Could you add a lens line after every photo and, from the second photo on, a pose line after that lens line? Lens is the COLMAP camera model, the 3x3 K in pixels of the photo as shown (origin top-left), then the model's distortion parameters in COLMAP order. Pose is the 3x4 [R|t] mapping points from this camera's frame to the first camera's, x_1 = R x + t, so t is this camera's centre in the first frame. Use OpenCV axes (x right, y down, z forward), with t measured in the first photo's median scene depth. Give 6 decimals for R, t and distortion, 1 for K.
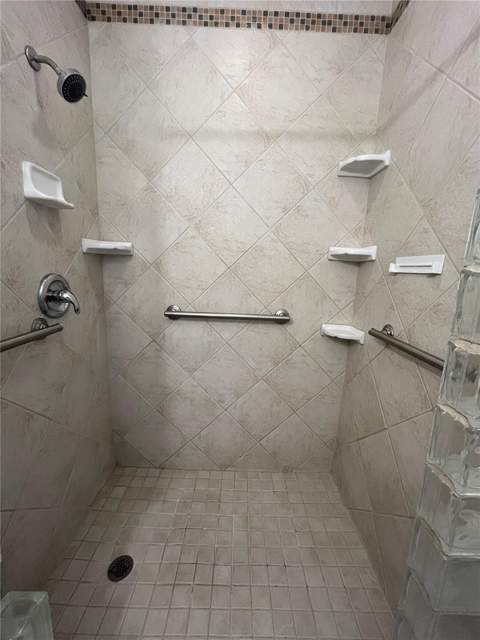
lens RADIAL K [[259.2, 0, 241.4], [0, 259.2, 320.9], [0, 0, 1]] dist [-0.004027, 0.000418]
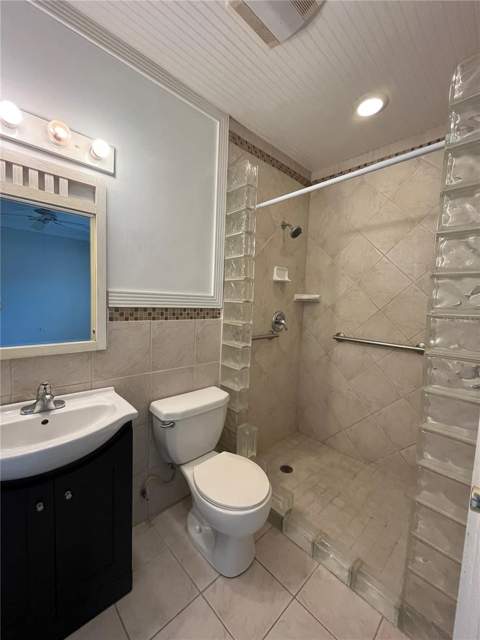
lens RADIAL K [[259.2, 0, 240.1], [0, 259.2, 320.7], [0, 0, 1]] dist [-0.004027, 0.000418]
pose [[0.686552, 0.049141, -0.725418, 0.492429], [-0.151943, 0.985381, -0.077051, 0.087463], [0.711027, 0.163122, 0.683982, -0.556278]]
